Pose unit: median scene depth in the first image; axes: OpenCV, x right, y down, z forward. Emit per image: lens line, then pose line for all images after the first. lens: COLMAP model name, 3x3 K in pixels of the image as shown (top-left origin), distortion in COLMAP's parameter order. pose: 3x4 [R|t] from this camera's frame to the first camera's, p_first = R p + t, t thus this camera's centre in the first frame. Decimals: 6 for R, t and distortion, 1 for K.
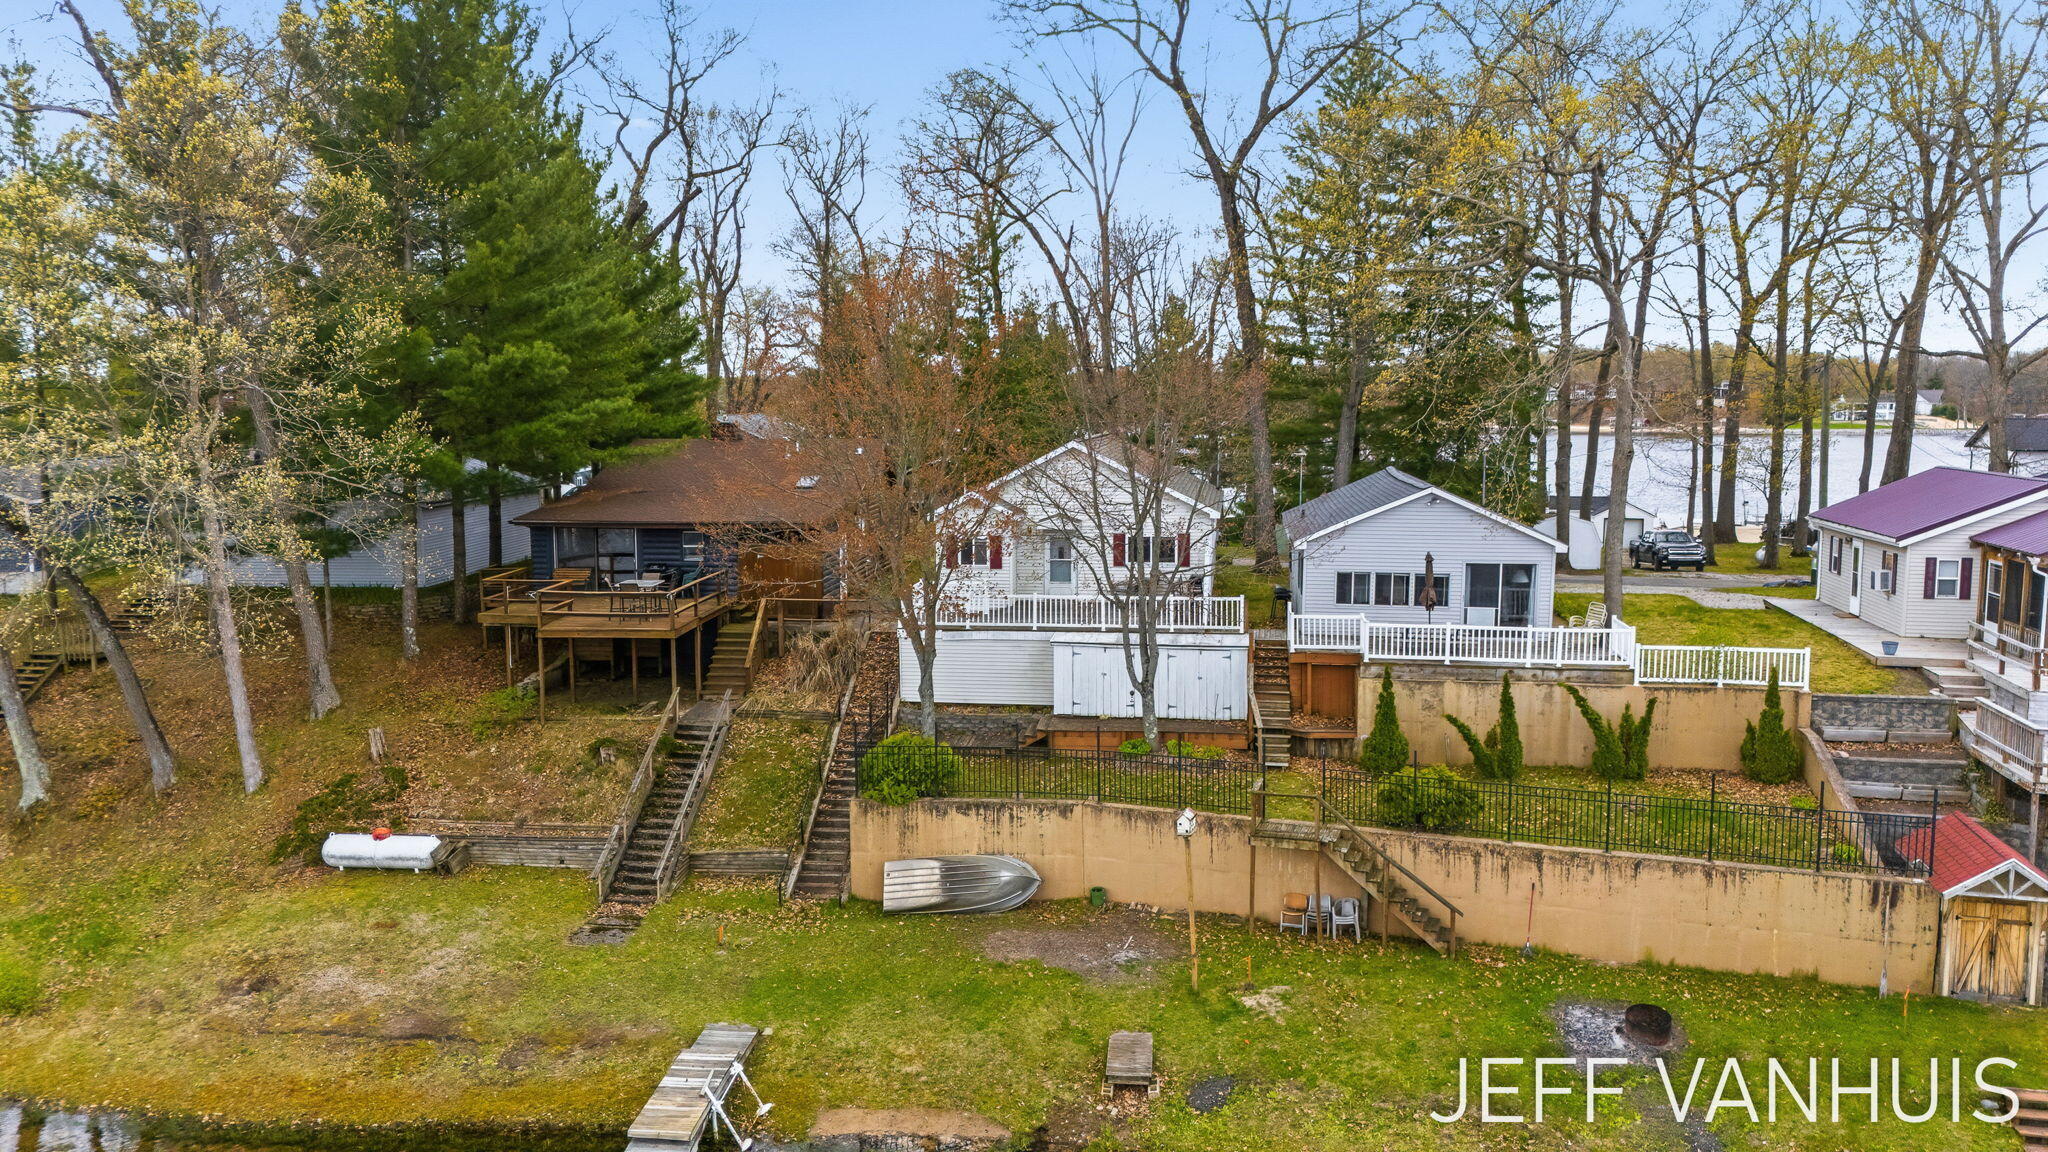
lens RADIAL K [[1500.4, 0, 1024.0], [0, 1500.4, 576.0], [0, 0, 1]] dist [0.057289, -0.039517]
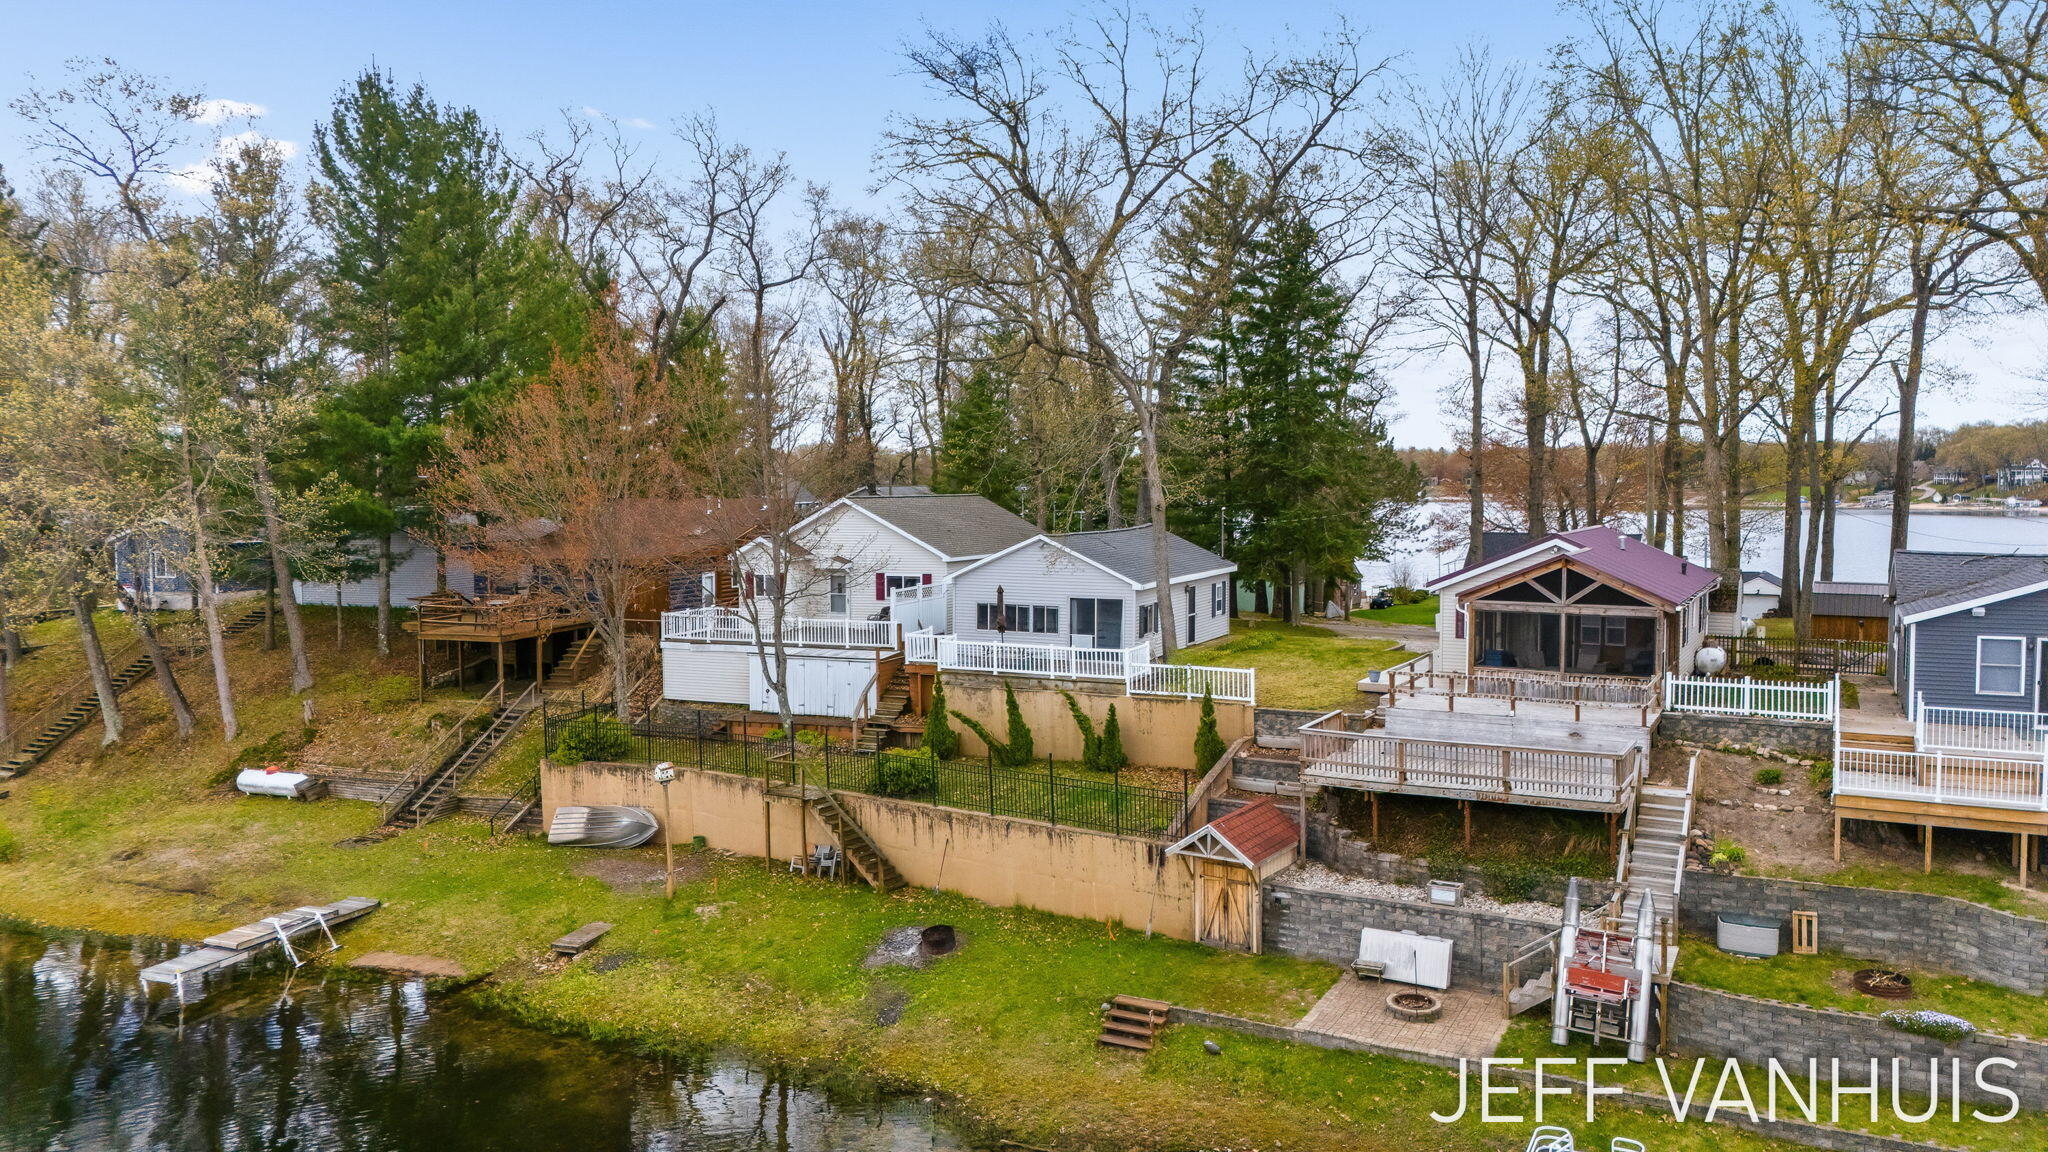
lens RADIAL K [[1493.0, 0, 1026.5], [0, 1493.0, 578.9], [0, 0, 1]] dist [0.089699, -0.090256]
pose [[0.960674, 0.017985, -0.277094, 0.668614], [-0.031884, 0.998444, -0.045739, 0.036484], [0.275841, 0.052775, 0.959753, -0.177284]]
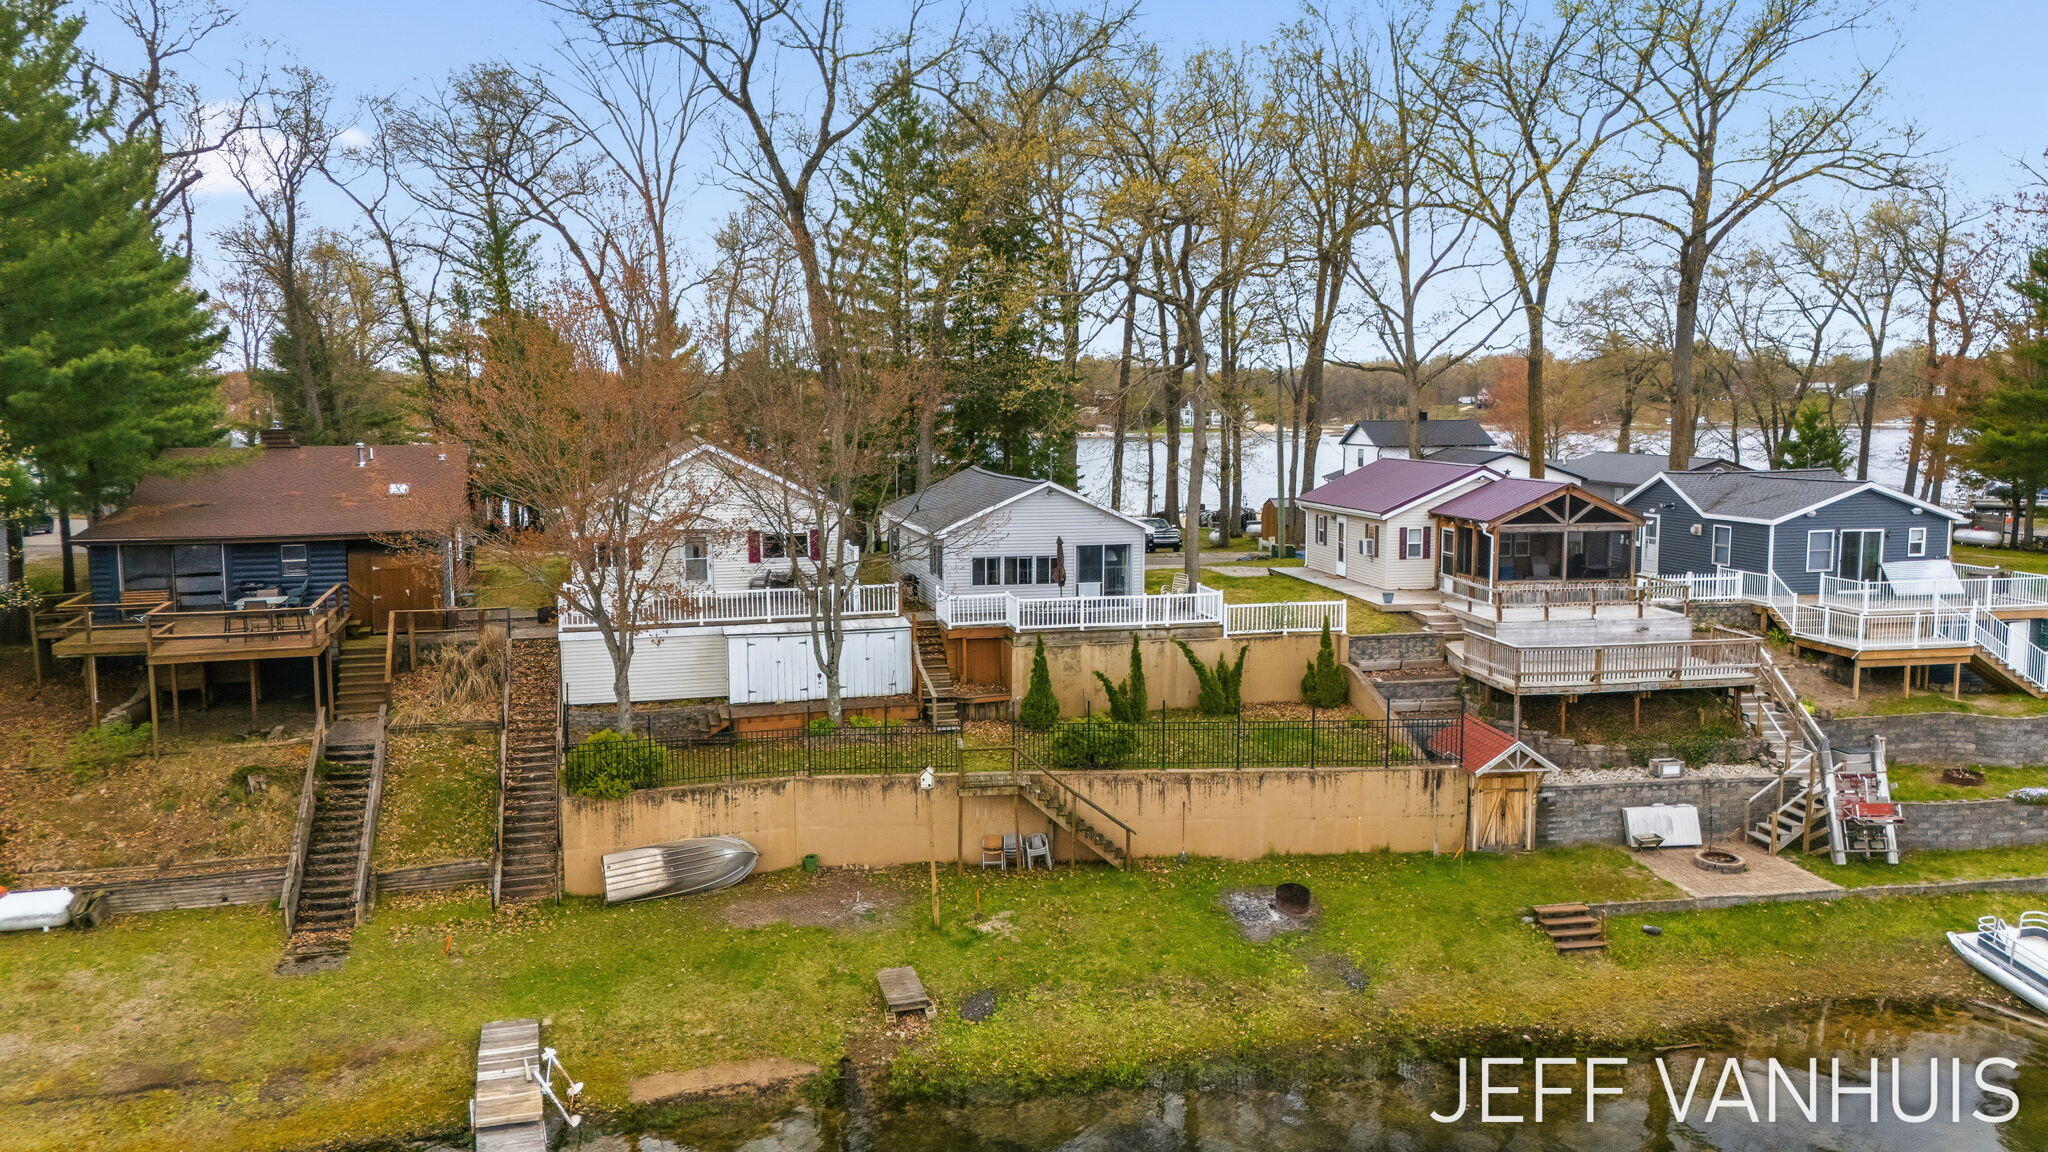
lens RADIAL K [[1497.4, 0, 1024.0], [0, 1497.4, 576.0], [0, 0, 1]] dist [0.073231, -0.065992]
pose [[0.924972, -0.045454, 0.377308, -0.205678], [0.047089, 0.998879, 0.004894, 0.008704], [-0.377107, 0.013240, 0.926075, -0.063082]]
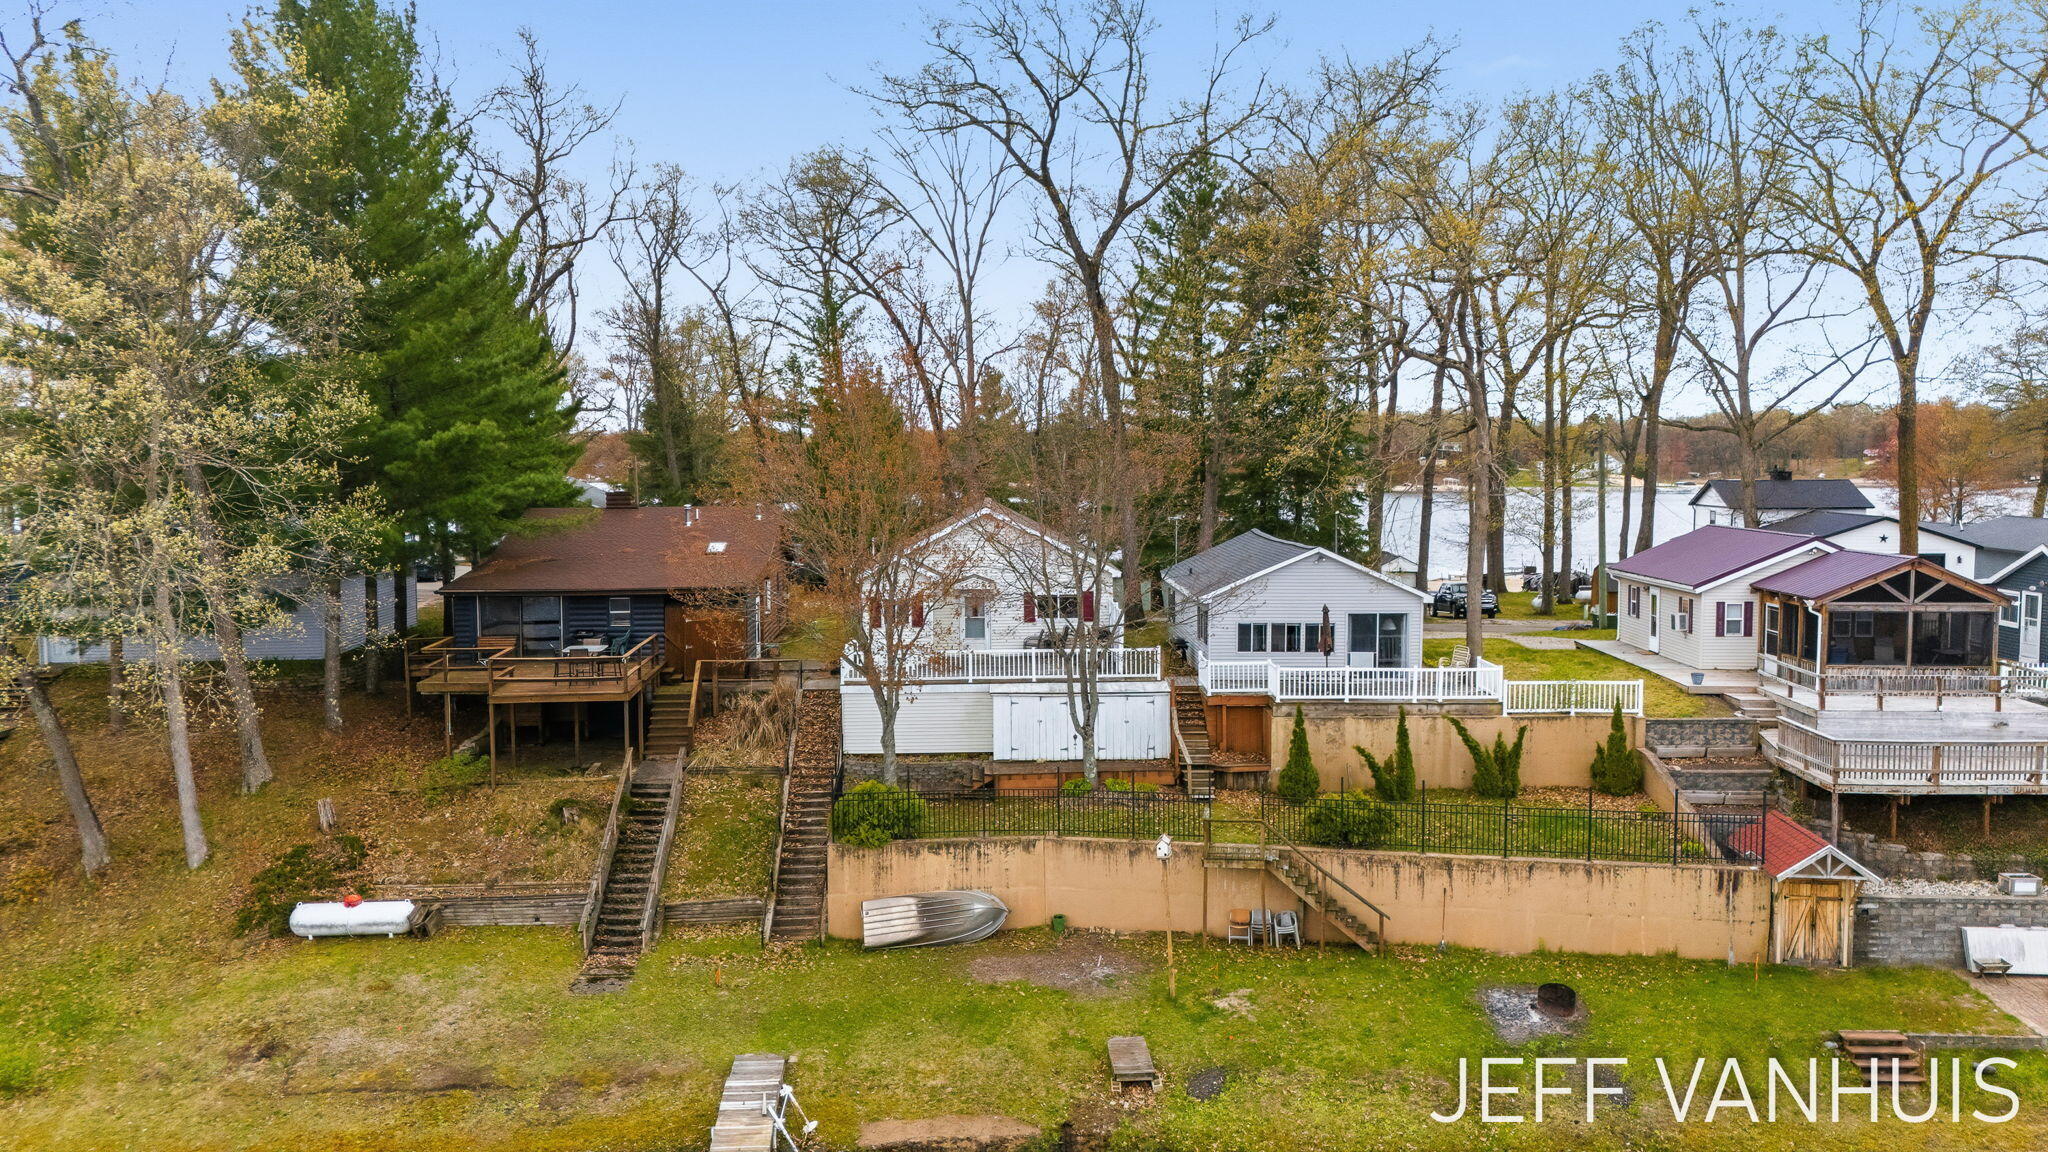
lens RADIAL K [[1500.4, 0, 1024.0], [0, 1500.4, 576.0], [0, 0, 1]] dist [0.057289, -0.039517]
pose [[0.986638, -0.015273, 0.162209, -0.149031], [0.021685, 0.999049, -0.037830, 0.000724], [-0.161477, 0.040842, 0.986031, -0.089465]]
